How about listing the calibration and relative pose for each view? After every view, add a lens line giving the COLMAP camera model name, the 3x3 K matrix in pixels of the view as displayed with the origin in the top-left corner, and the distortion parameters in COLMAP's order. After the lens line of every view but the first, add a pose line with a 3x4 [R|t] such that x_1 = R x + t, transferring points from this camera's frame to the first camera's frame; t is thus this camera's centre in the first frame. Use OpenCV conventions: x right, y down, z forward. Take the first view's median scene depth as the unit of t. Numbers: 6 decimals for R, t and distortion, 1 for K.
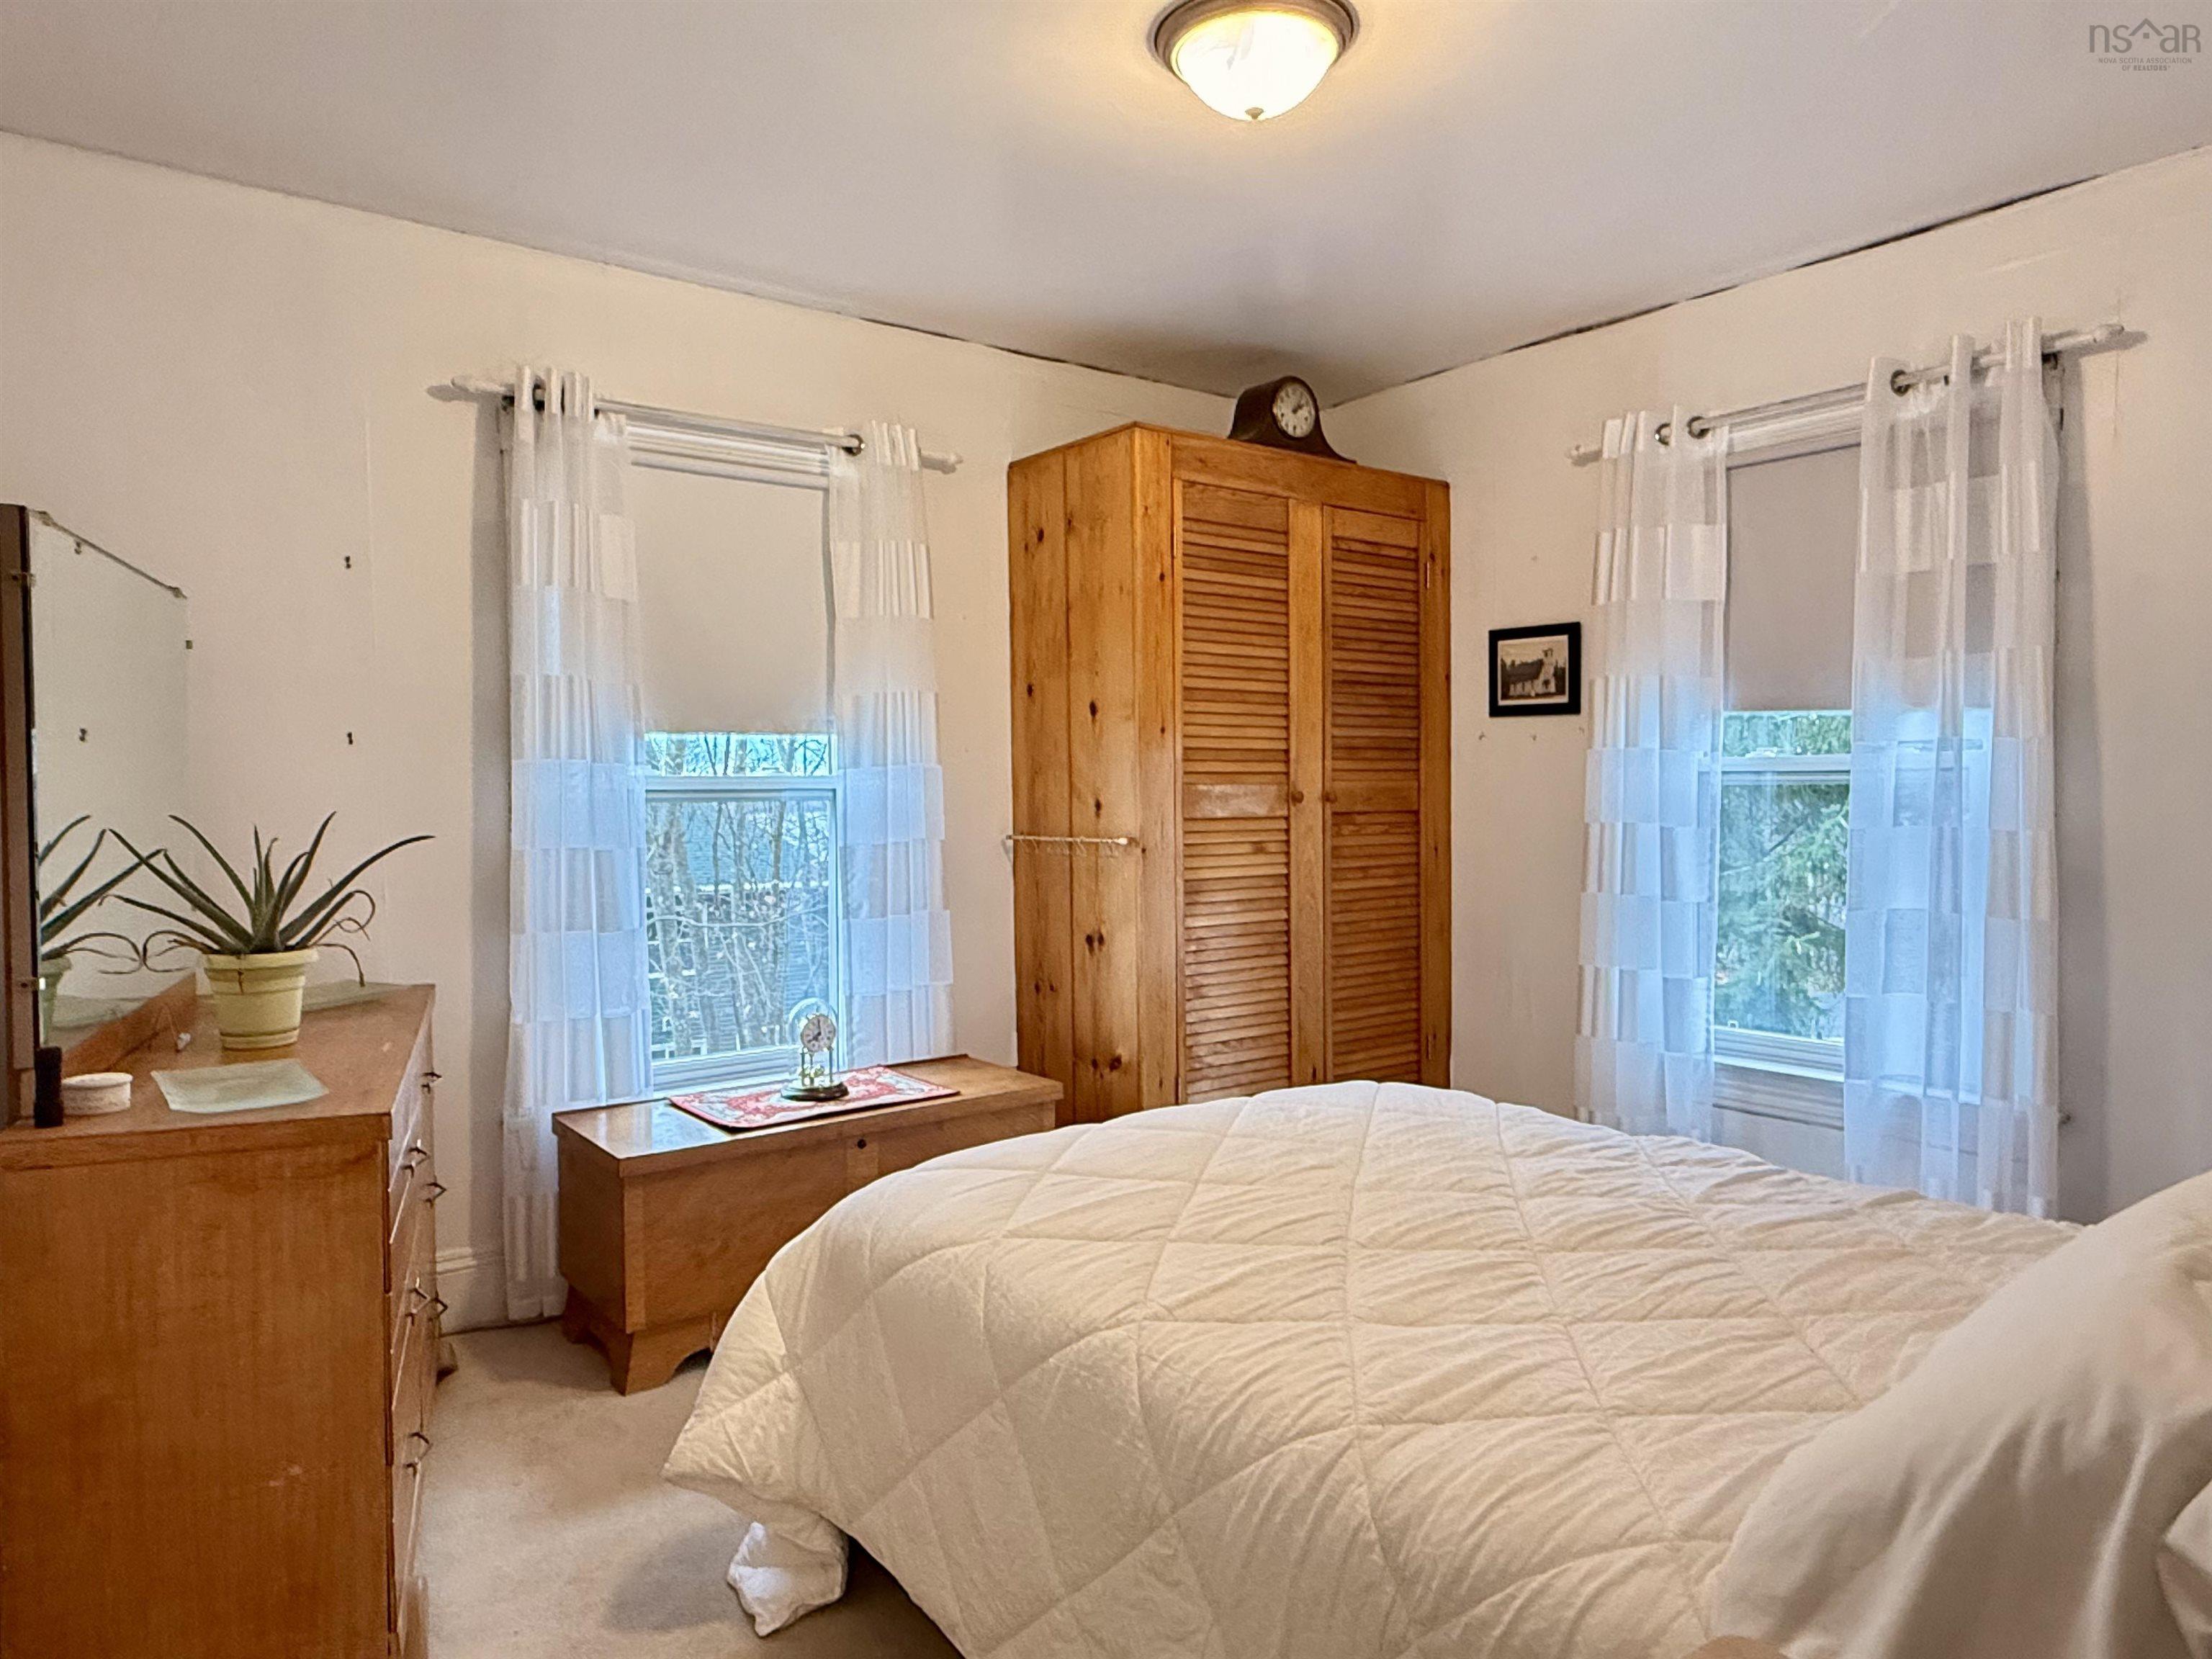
lens RADIAL K [[1424.3, 0, 1093.2], [0, 1424.3, 832.9], [0, 0, 1]] dist [-0.005000, -0.002475]
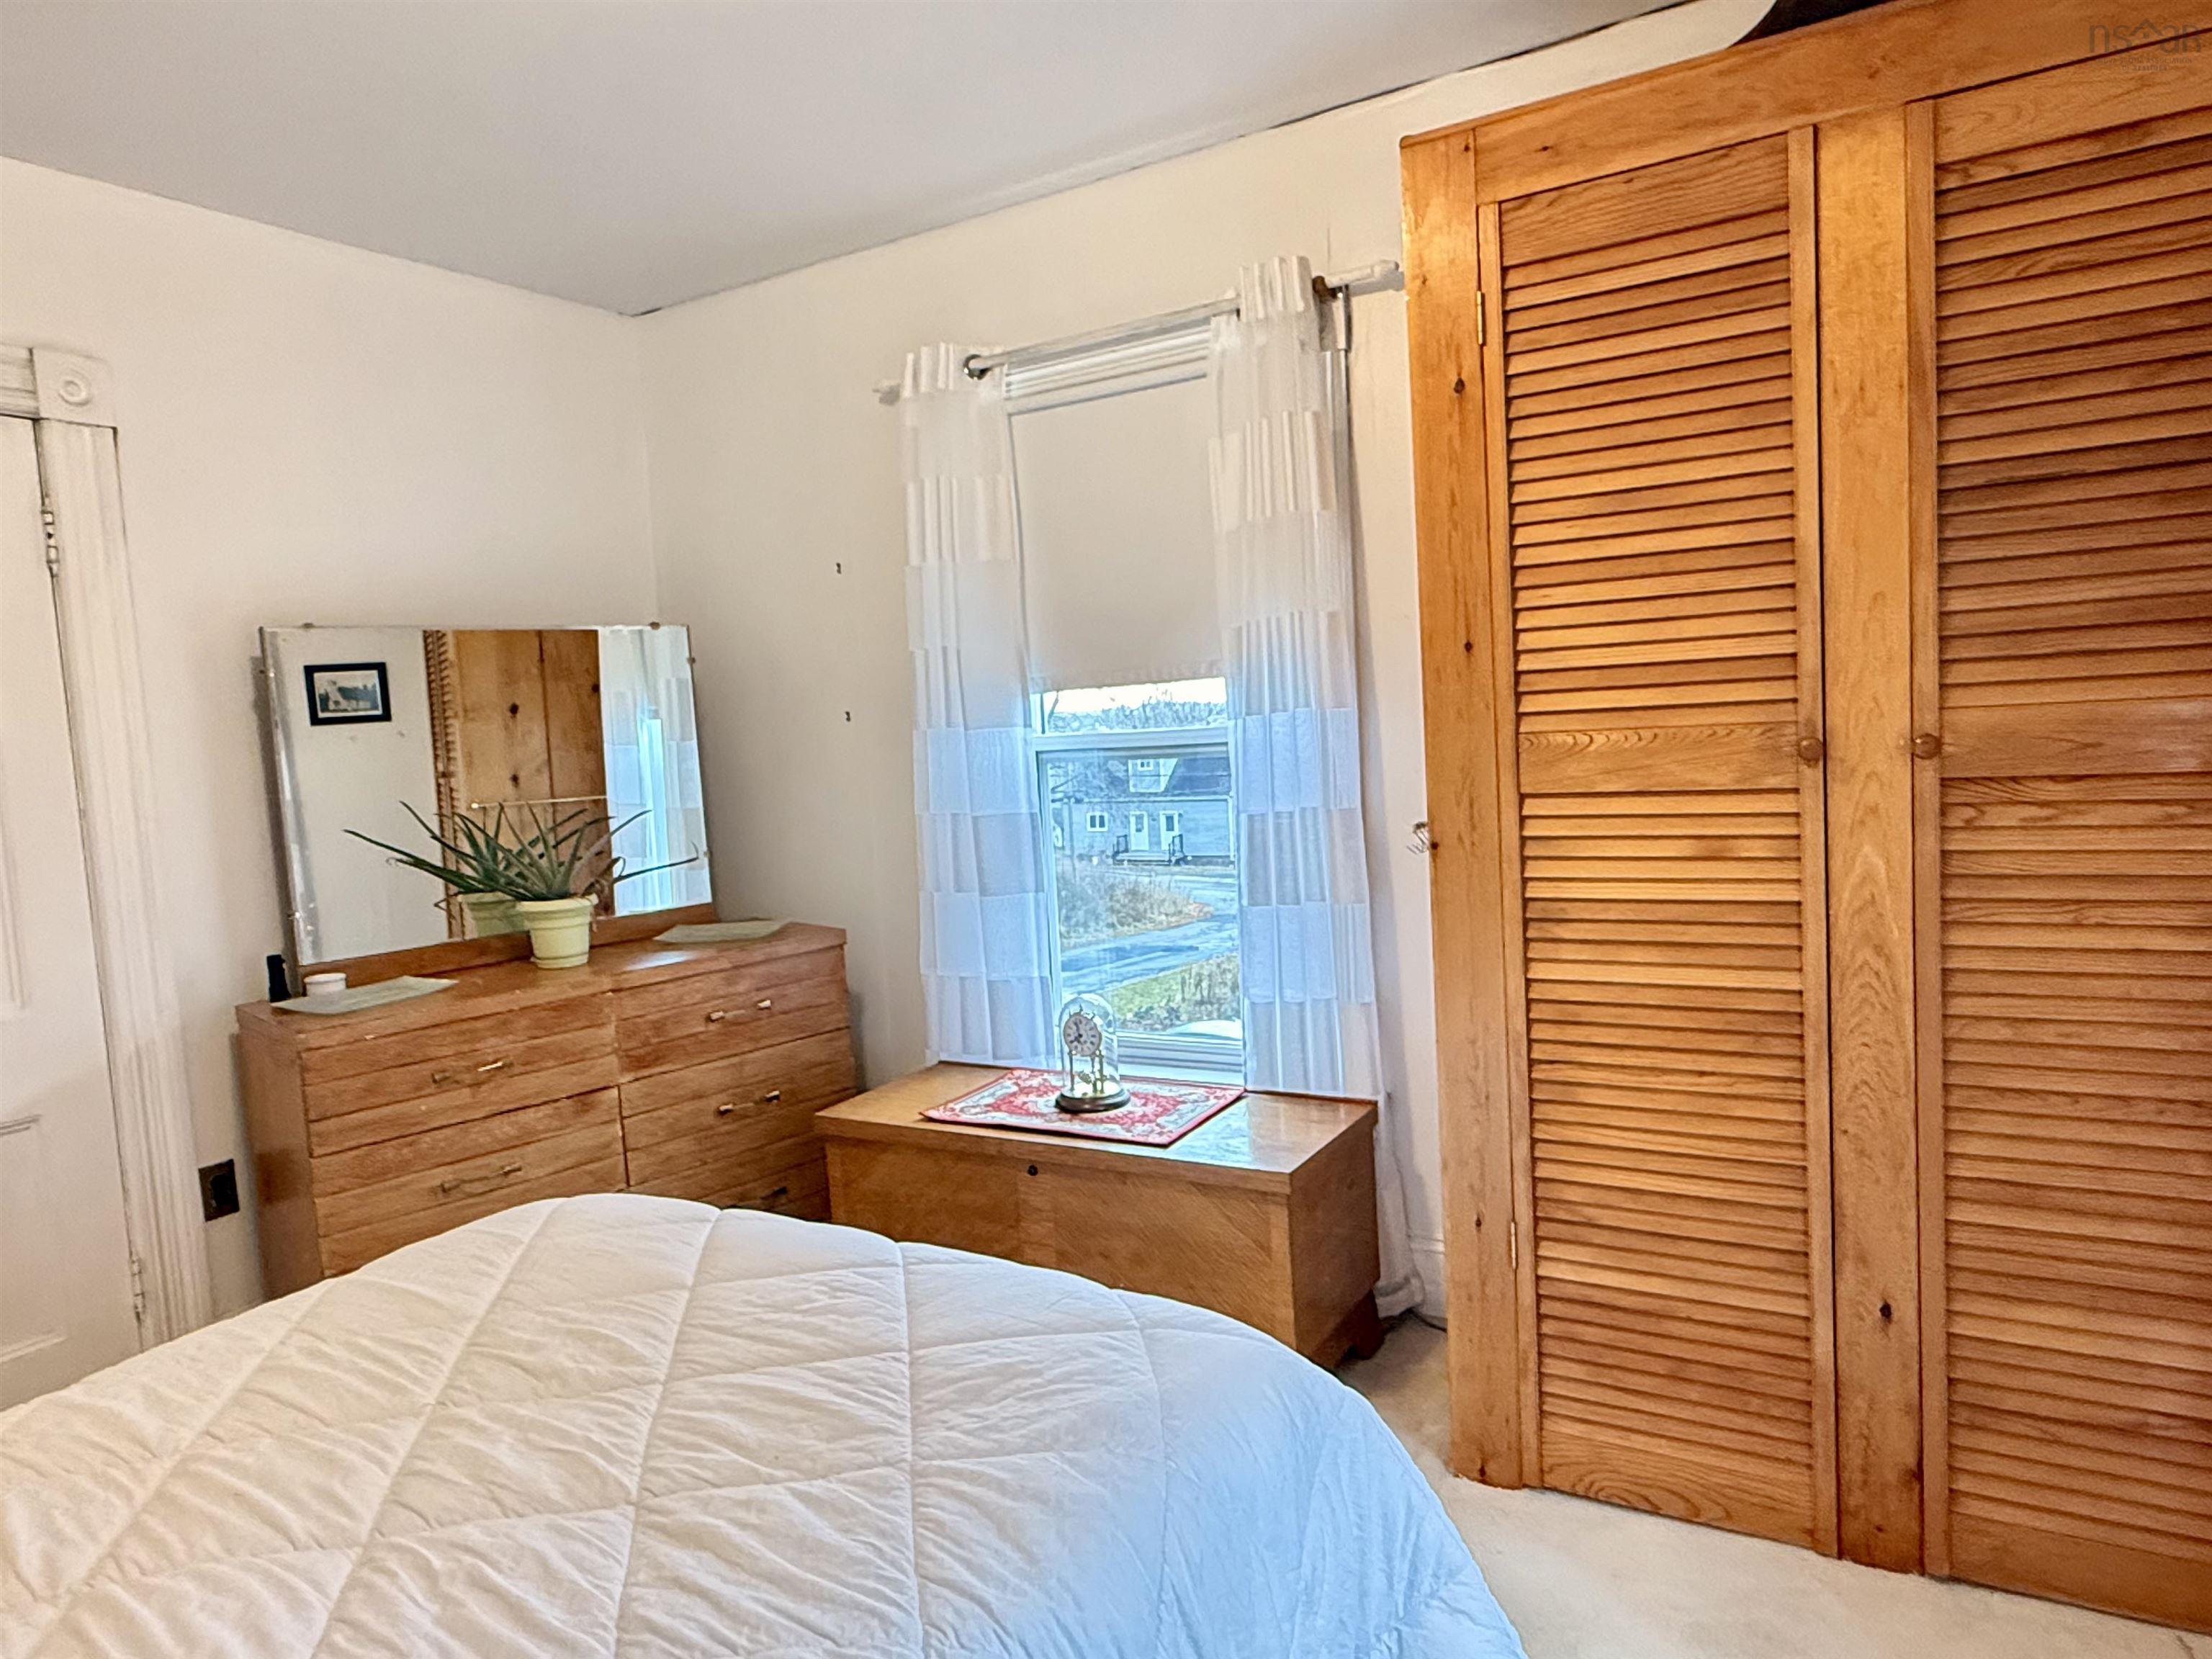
lens RADIAL K [[1424.3, 0, 1093.2], [0, 1424.3, 832.9], [0, 0, 1]] dist [-0.005000, -0.002475]
pose [[0.347030, 0.063538, -0.935699, 0.530073], [0.034032, 0.996192, 0.080268, -0.045390], [0.937236, -0.059699, 0.343546, 0.608569]]
